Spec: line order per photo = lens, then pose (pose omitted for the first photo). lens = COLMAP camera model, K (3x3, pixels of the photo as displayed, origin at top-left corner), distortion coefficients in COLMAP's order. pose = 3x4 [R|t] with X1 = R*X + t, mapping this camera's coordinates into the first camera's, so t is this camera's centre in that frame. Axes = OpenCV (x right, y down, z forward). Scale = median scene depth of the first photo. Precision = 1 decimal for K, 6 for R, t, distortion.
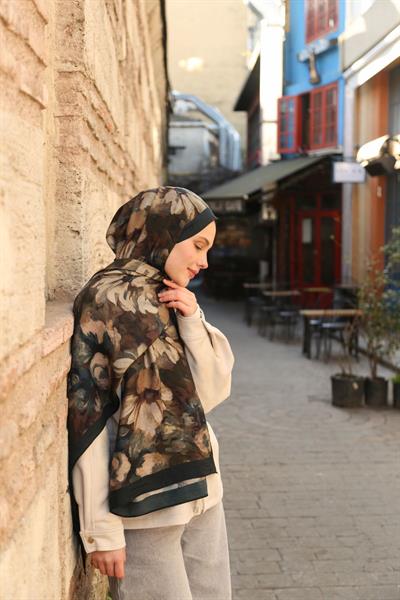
lens RADIAL K [[829.8, 0, 197.5], [0, 829.8, 303.2], [0, 0, 1]] dist [-0.045414, 0.000000]
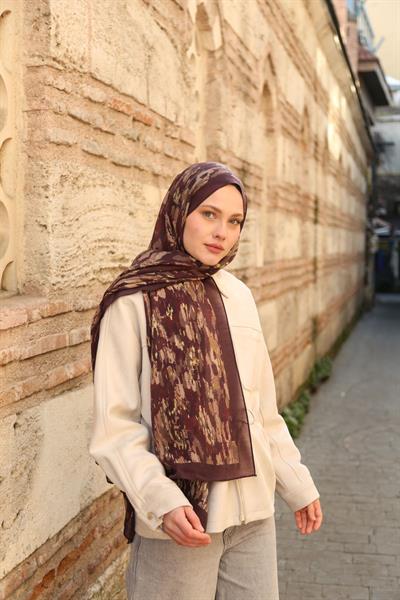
lens RADIAL K [[929.4, 0, 199.9], [0, 929.4, 294.2], [0, 0, 1]] dist [-0.043997, 0.000000]
pose [[0.970538, 0.005412, -0.240888, 0.201216], [-0.012413, 0.999543, -0.027557, 0.015787], [0.240629, 0.029736, 0.970162, -0.020197]]
